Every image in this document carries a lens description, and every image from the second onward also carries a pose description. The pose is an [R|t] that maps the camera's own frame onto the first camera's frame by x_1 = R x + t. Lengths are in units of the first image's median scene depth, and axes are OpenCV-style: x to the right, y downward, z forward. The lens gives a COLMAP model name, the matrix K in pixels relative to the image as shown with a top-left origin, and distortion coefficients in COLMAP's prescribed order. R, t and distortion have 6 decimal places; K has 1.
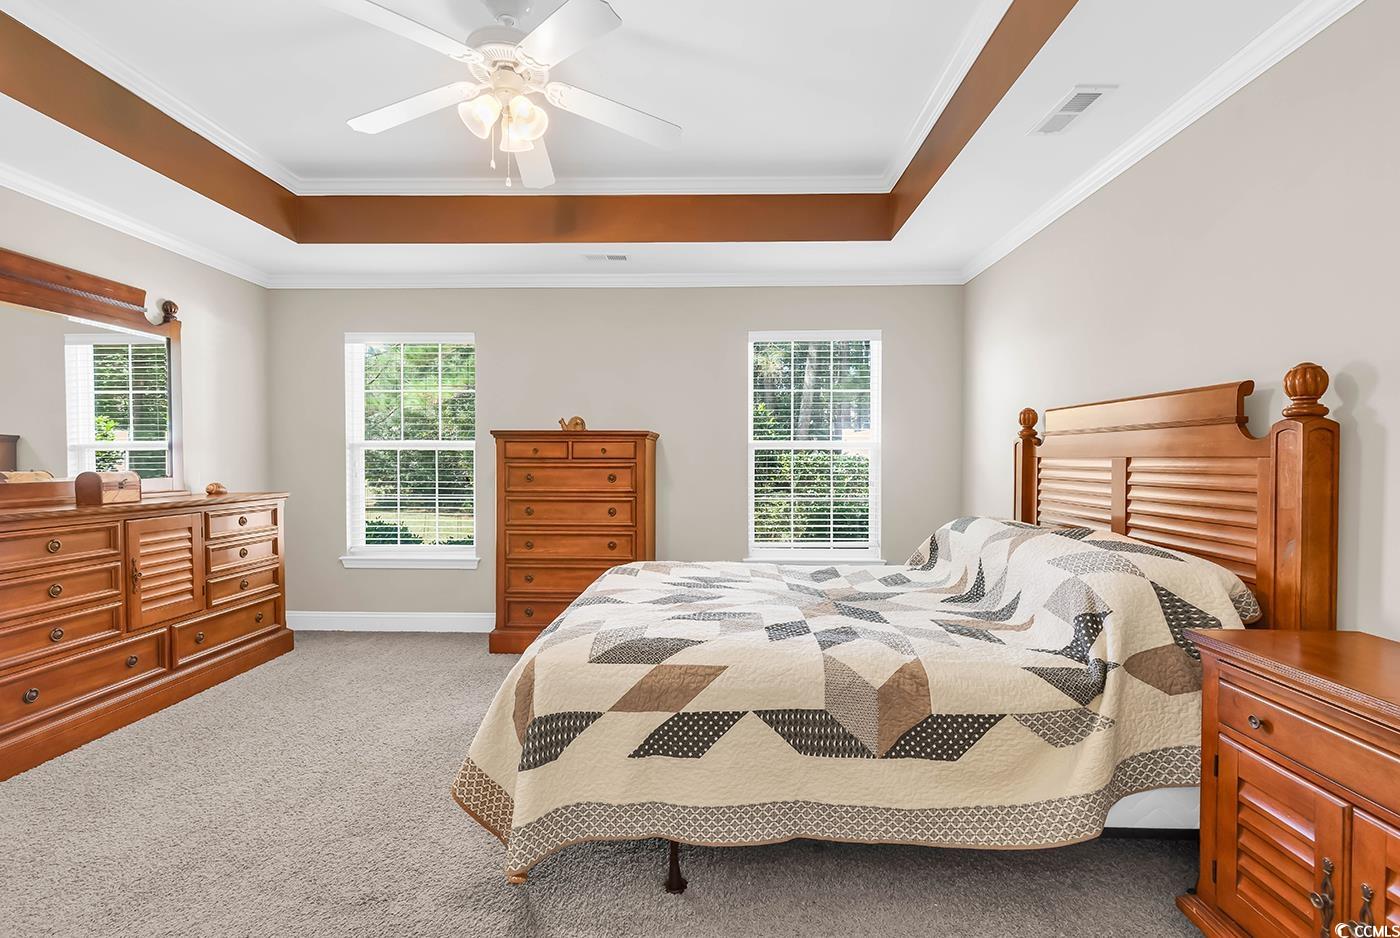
lens RADIAL K [[629.1, 0, 704.8], [0, 629.1, 462.8], [0, 0, 1]] dist [0.004869, -0.000347]
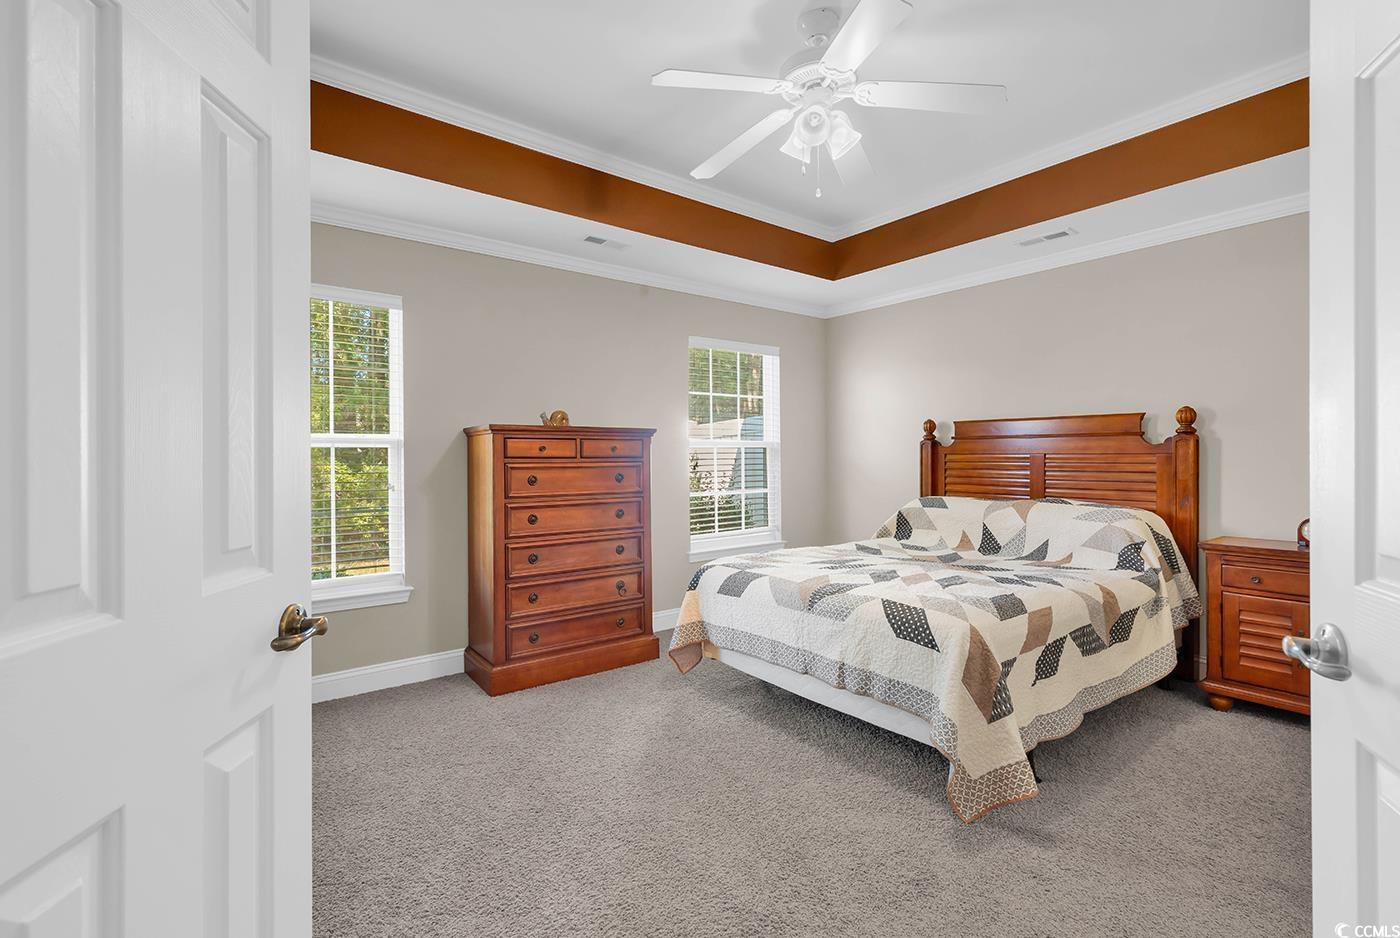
lens RADIAL K [[629.1, 0, 704.8], [0, 629.1, 462.8], [0, 0, 1]] dist [0.004869, -0.000347]
pose [[0.769725, -0.008812, 0.638315, -0.703869], [0.009857, 0.999950, 0.001918, 0.000725], [-0.638299, 0.004816, 0.769773, 0.209436]]
